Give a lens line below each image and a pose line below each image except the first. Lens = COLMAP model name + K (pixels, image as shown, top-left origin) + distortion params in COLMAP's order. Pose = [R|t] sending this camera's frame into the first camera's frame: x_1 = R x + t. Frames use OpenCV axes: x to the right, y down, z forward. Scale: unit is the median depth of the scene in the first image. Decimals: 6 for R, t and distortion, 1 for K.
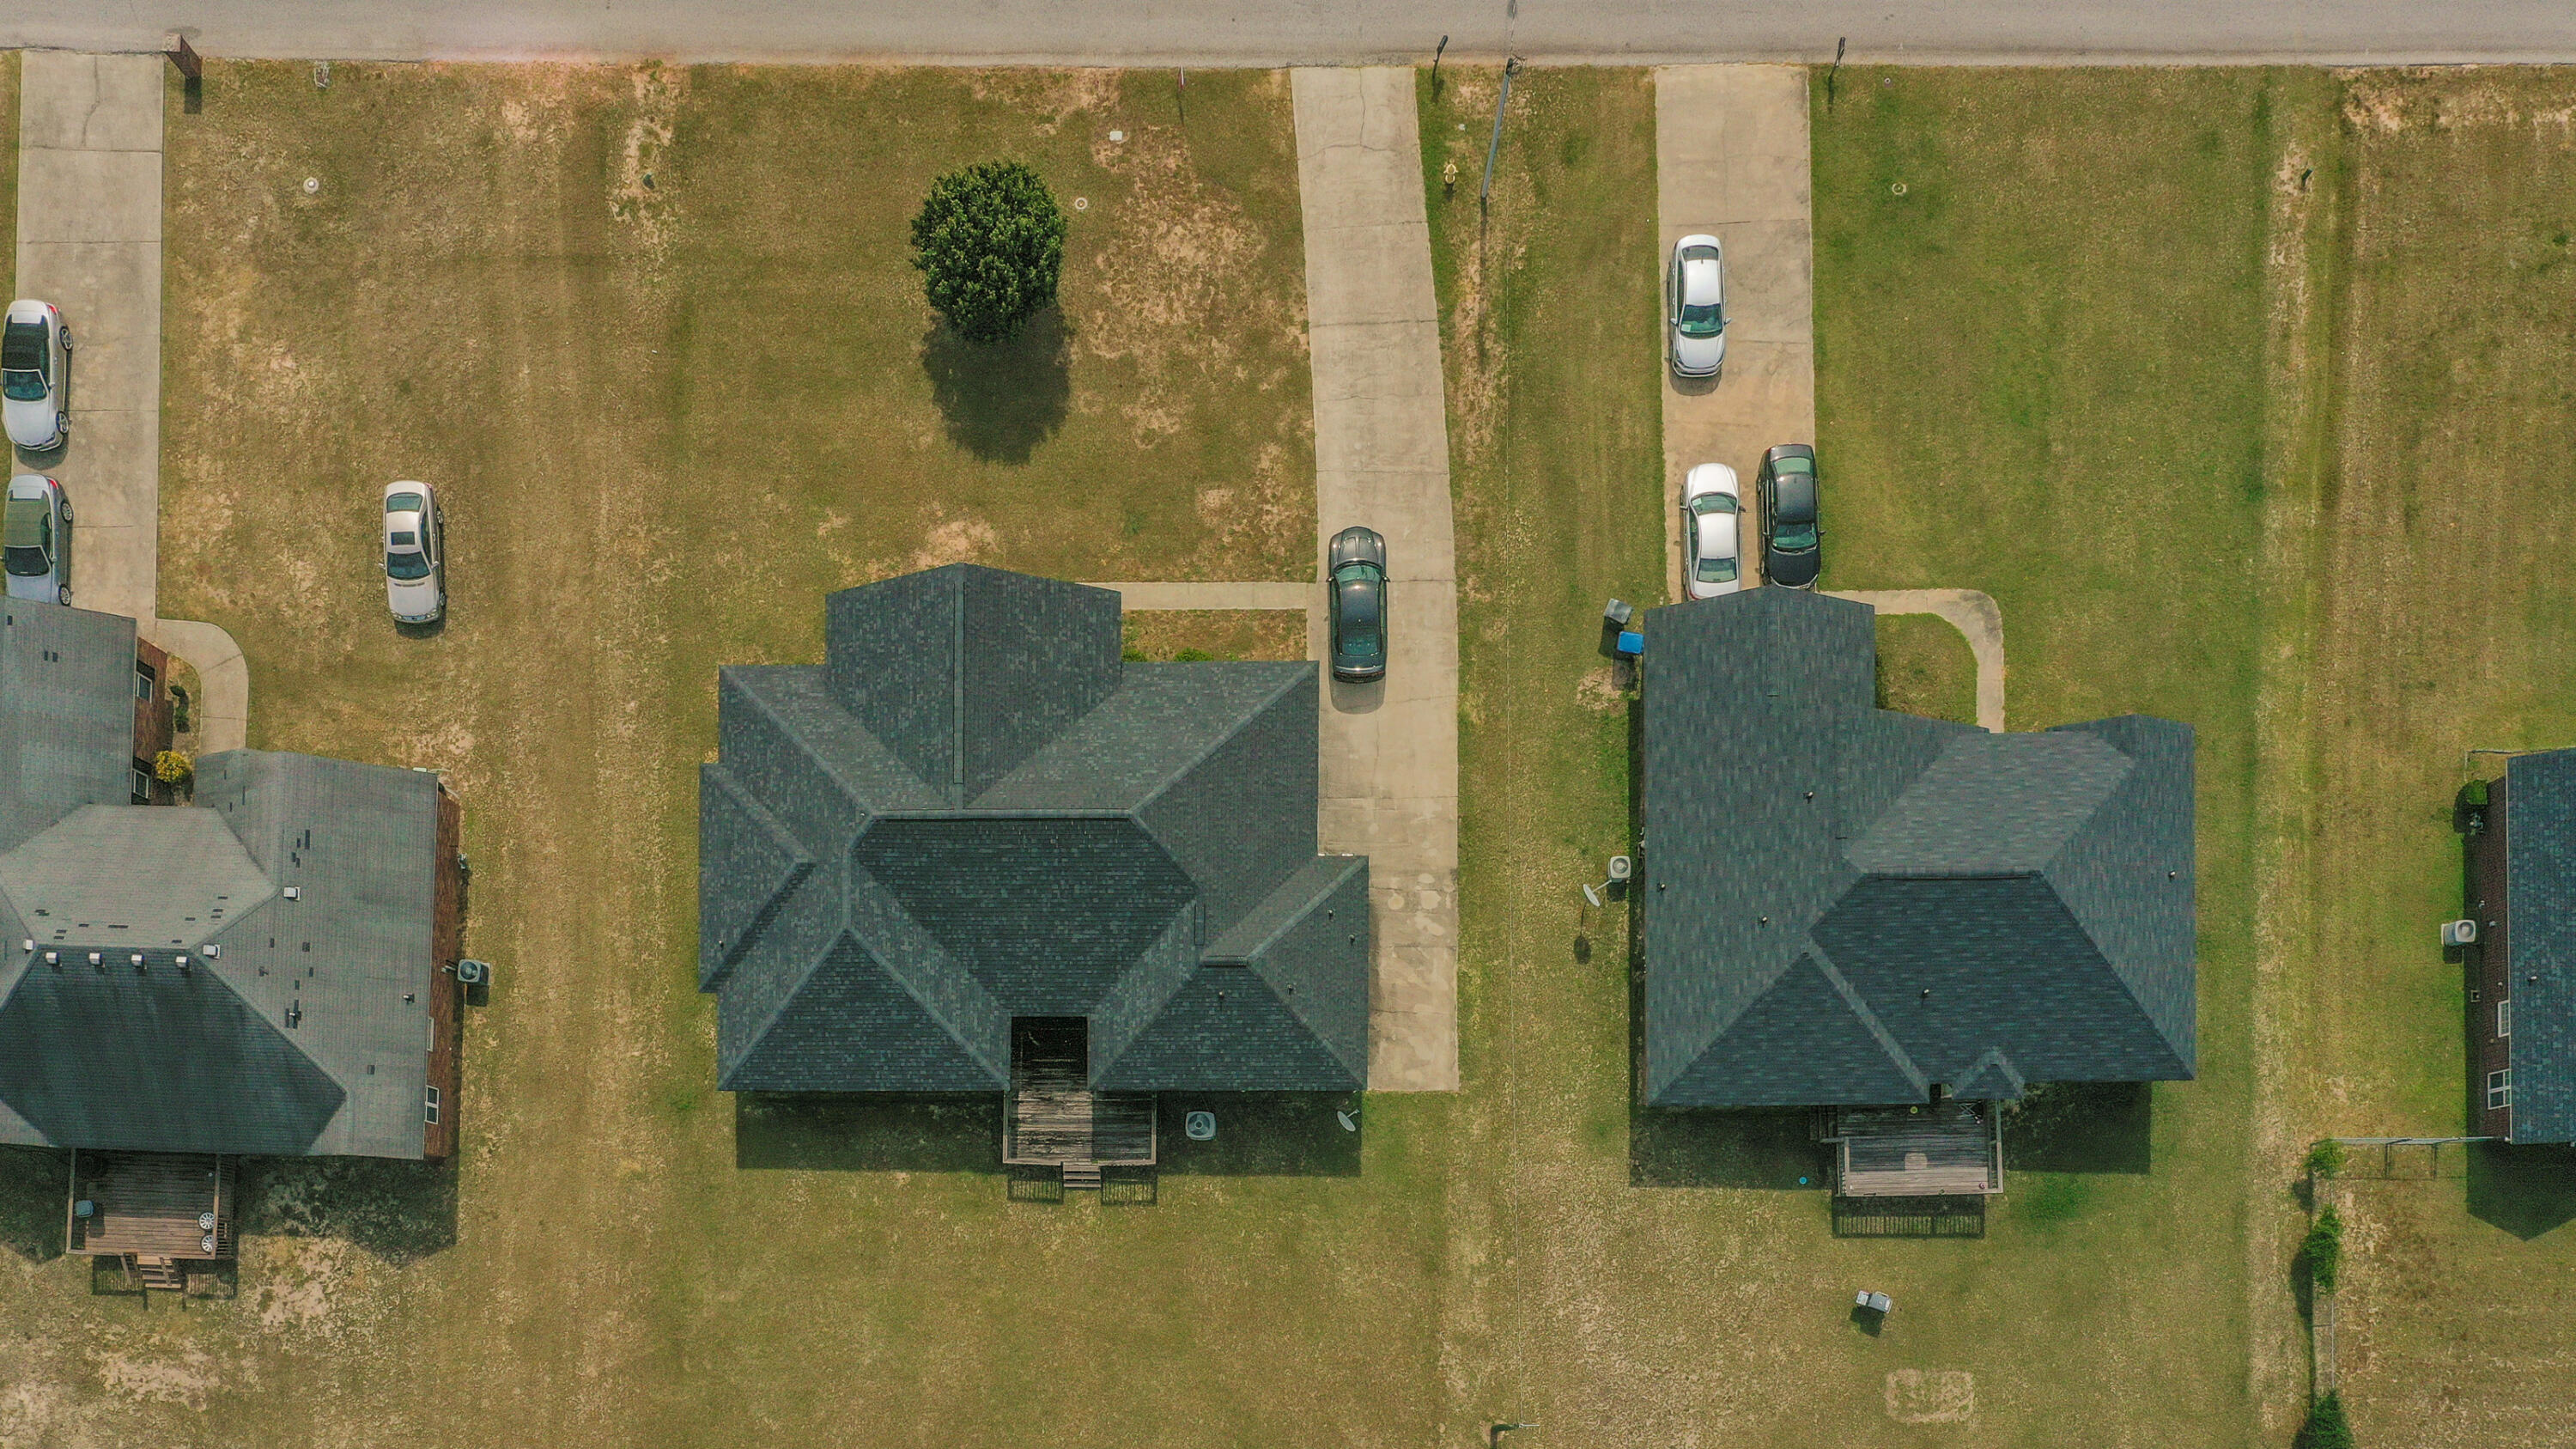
lens RADIAL K [[2132.2, 0, 1207.9], [0, 2132.2, 1326.7], [0, 0, 1]] dist [0.006654, 0.001613]
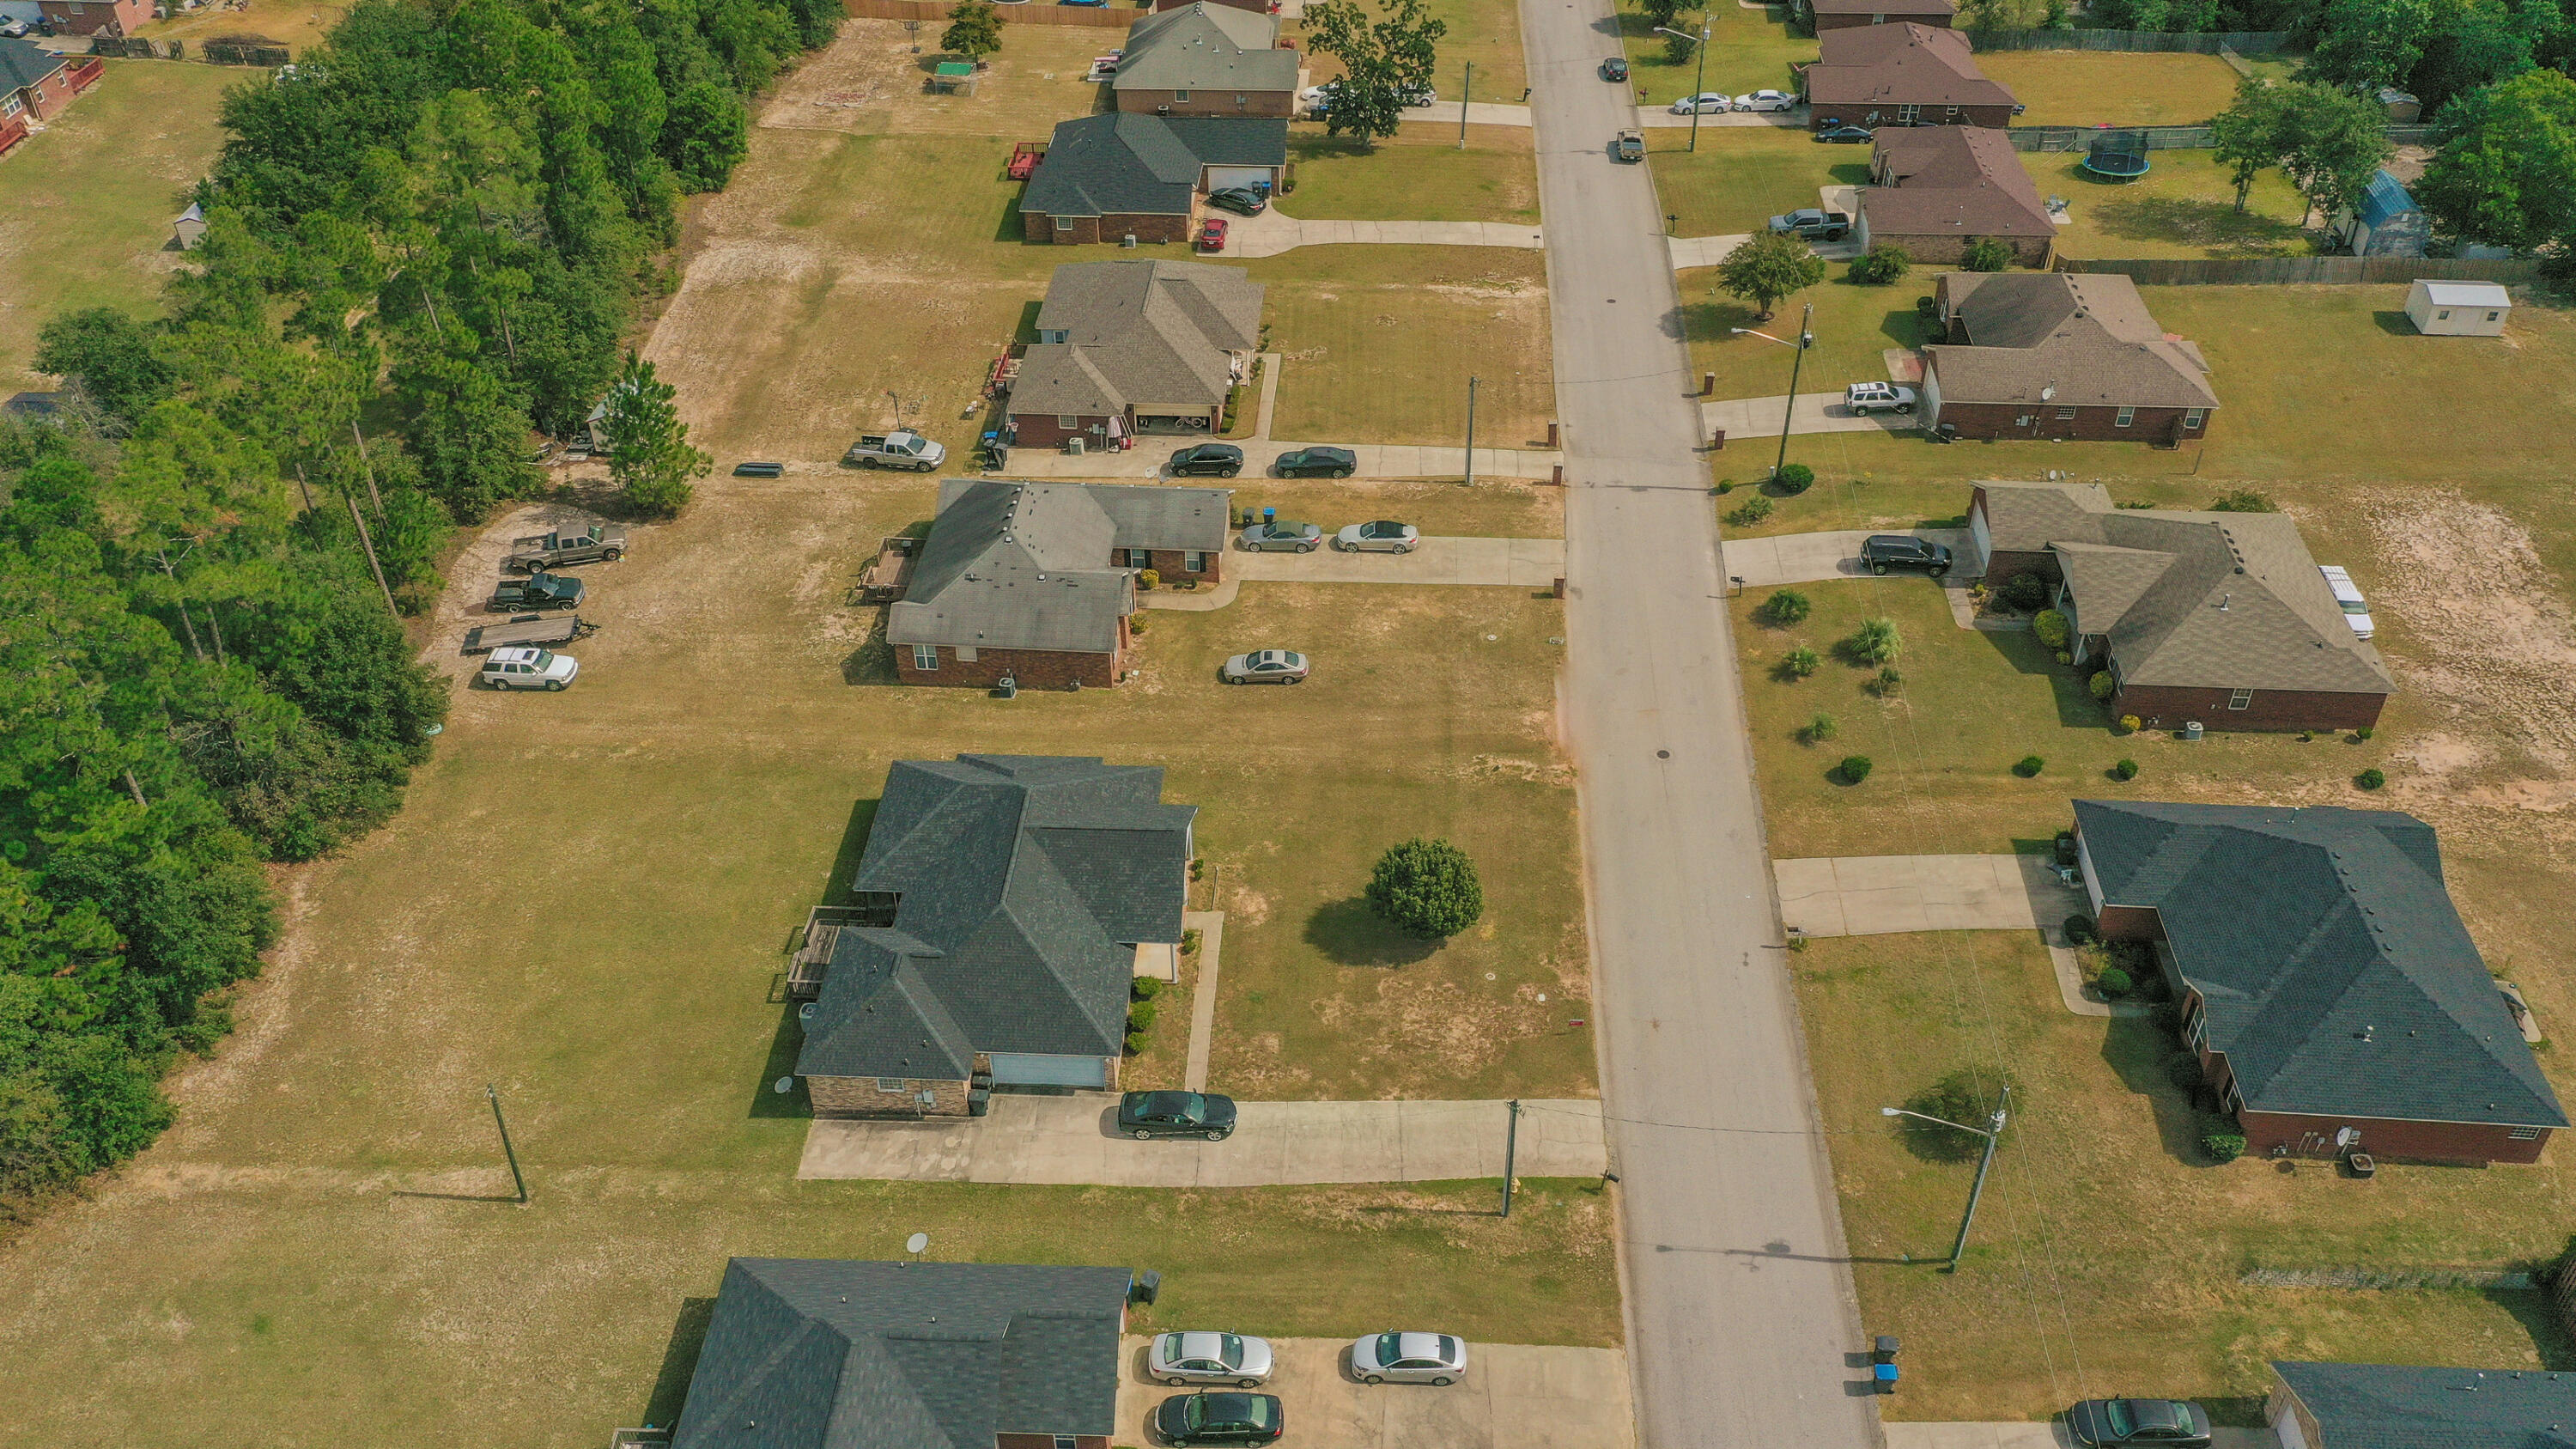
lens RADIAL K [[2039.6, 0, 1293.2], [0, 2039.6, 724.3], [0, 0, 1]] dist [0.010043, 0.008730]
pose [[-0.044162, 0.653930, -0.755265, 0.842044], [-0.998824, -0.013763, 0.046486, -0.457446], [0.020004, 0.756430, 0.653769, 0.006406]]
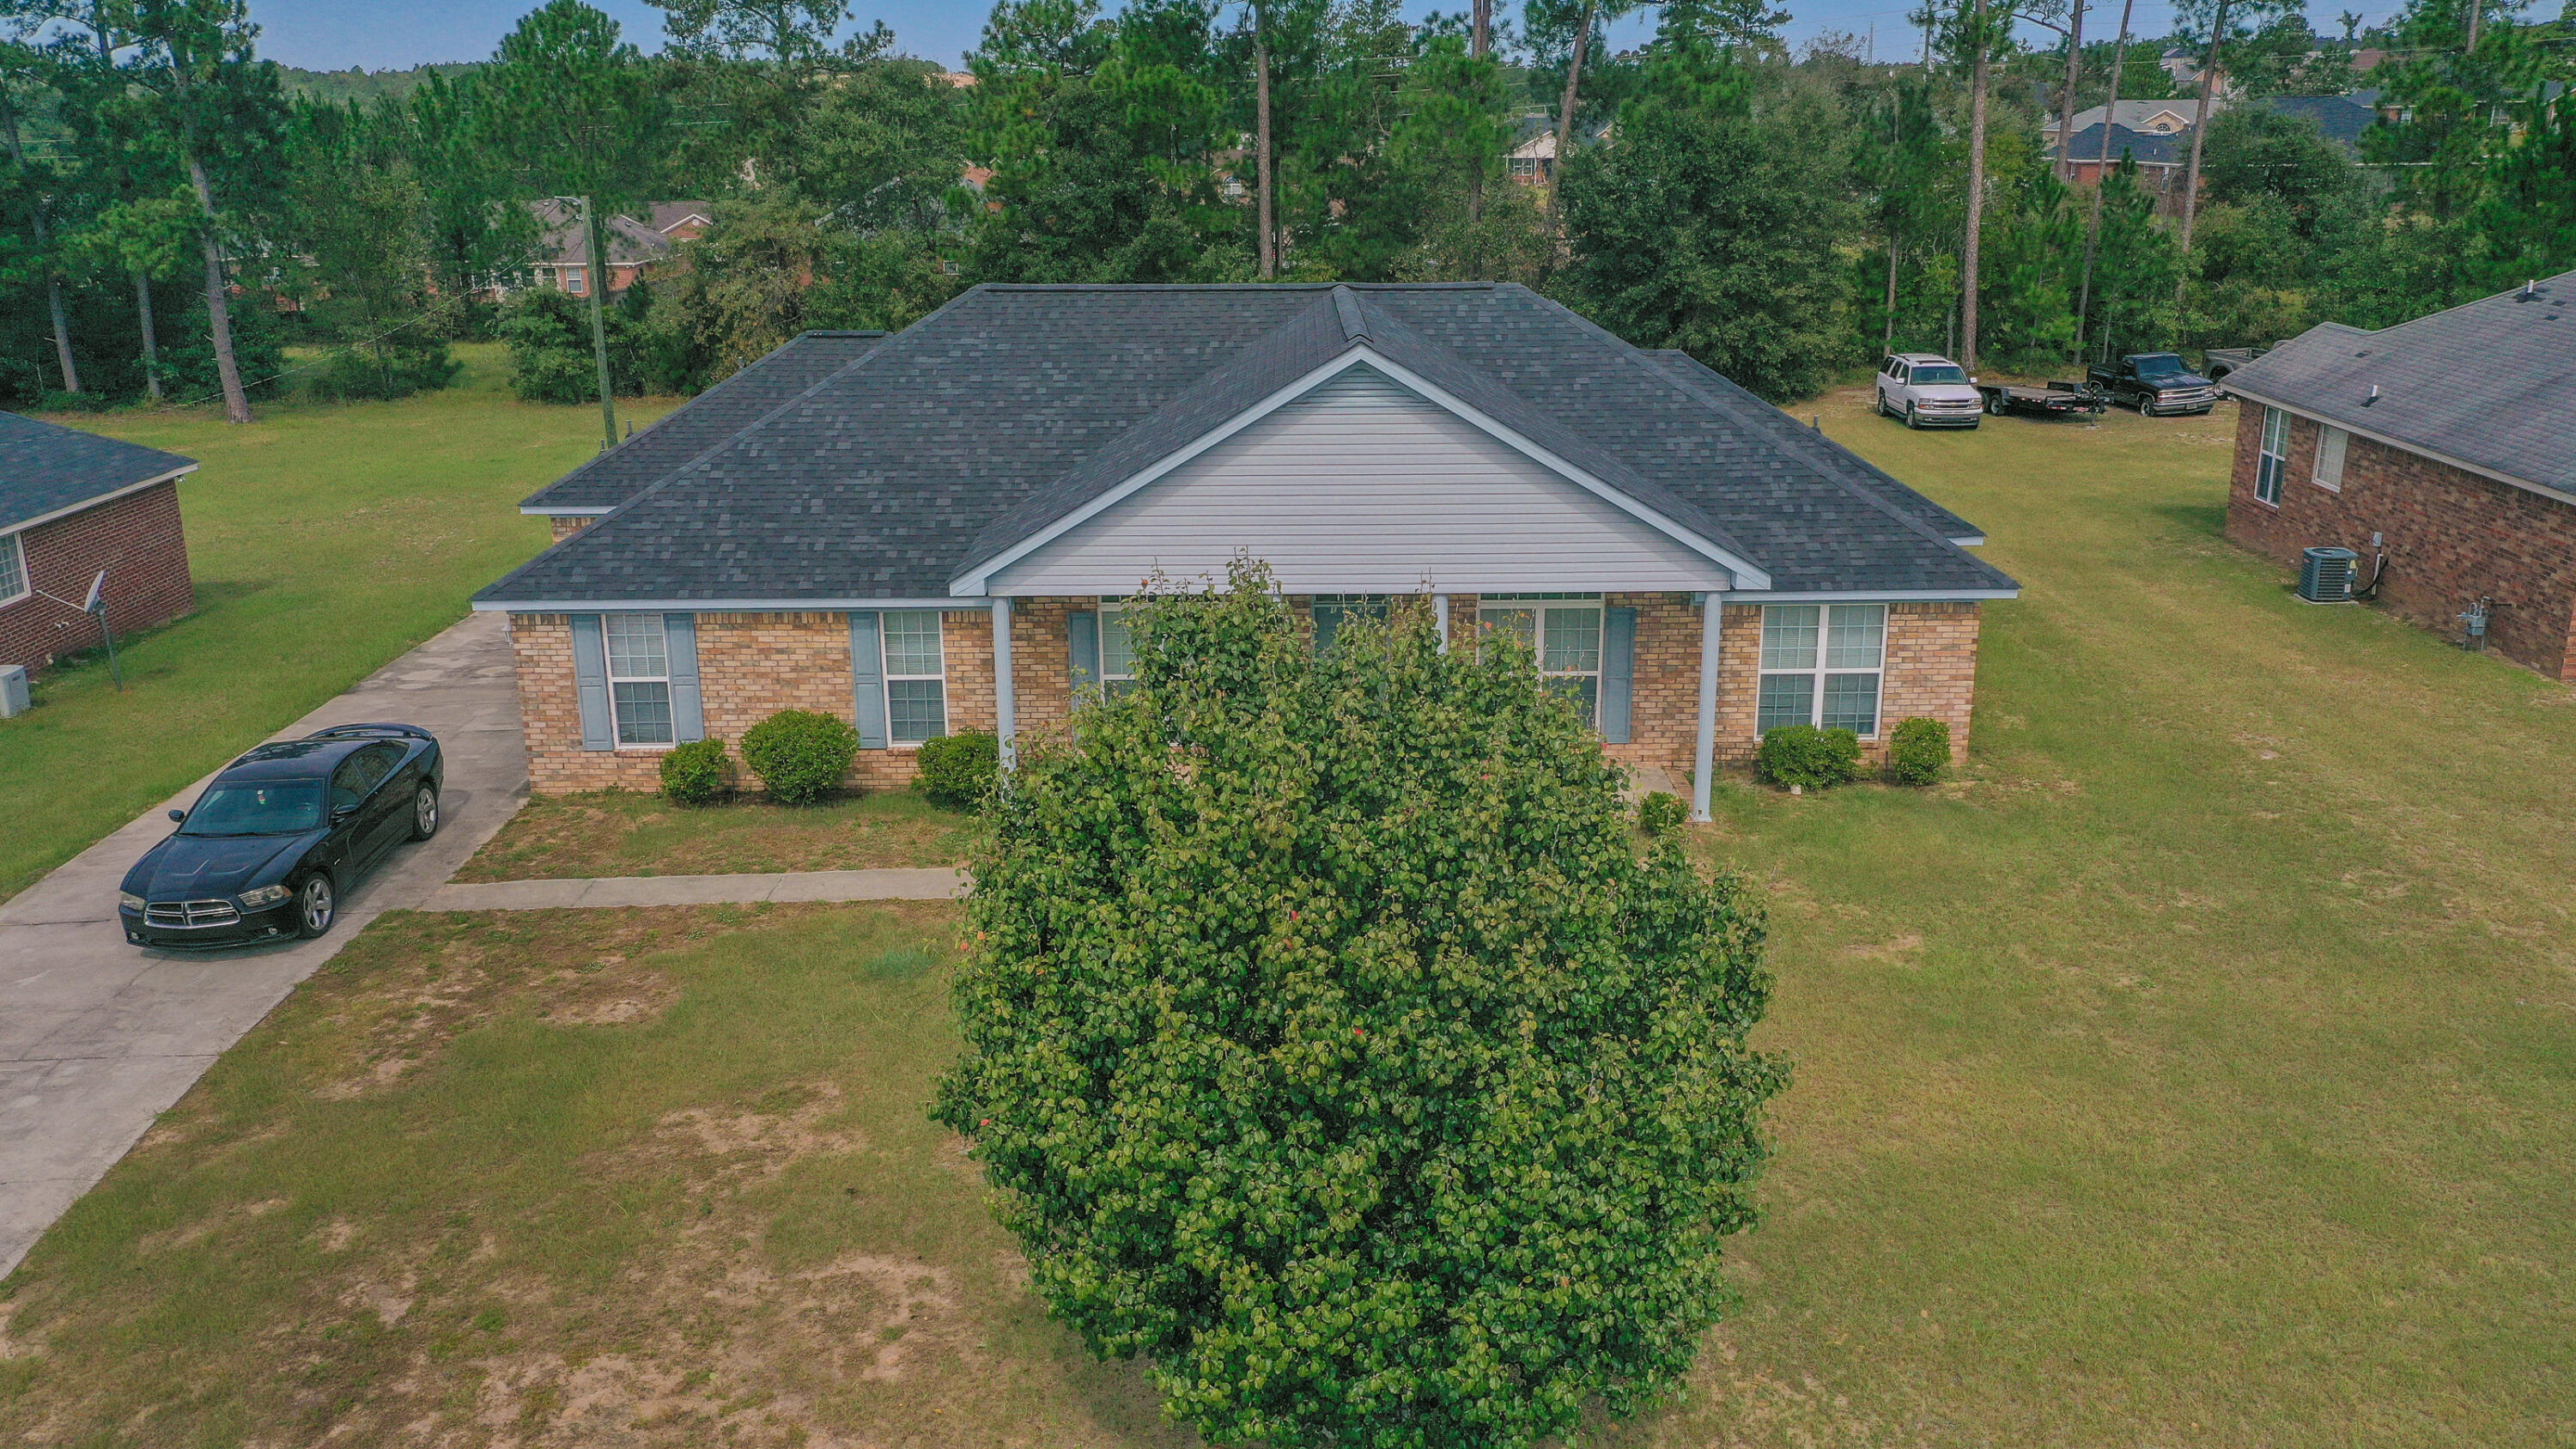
lens RADIAL K [[2035.9, 0, 1284.0], [0, 2035.9, 732.6], [0, 0, 1]] dist [0.008374, 0.005055]
pose [[-0.998876, 0.046982, 0.006223, -0.093740], [-0.007449, -0.285314, 0.958405, -0.647547], [0.046804, 0.957282, 0.285343, 0.884848]]
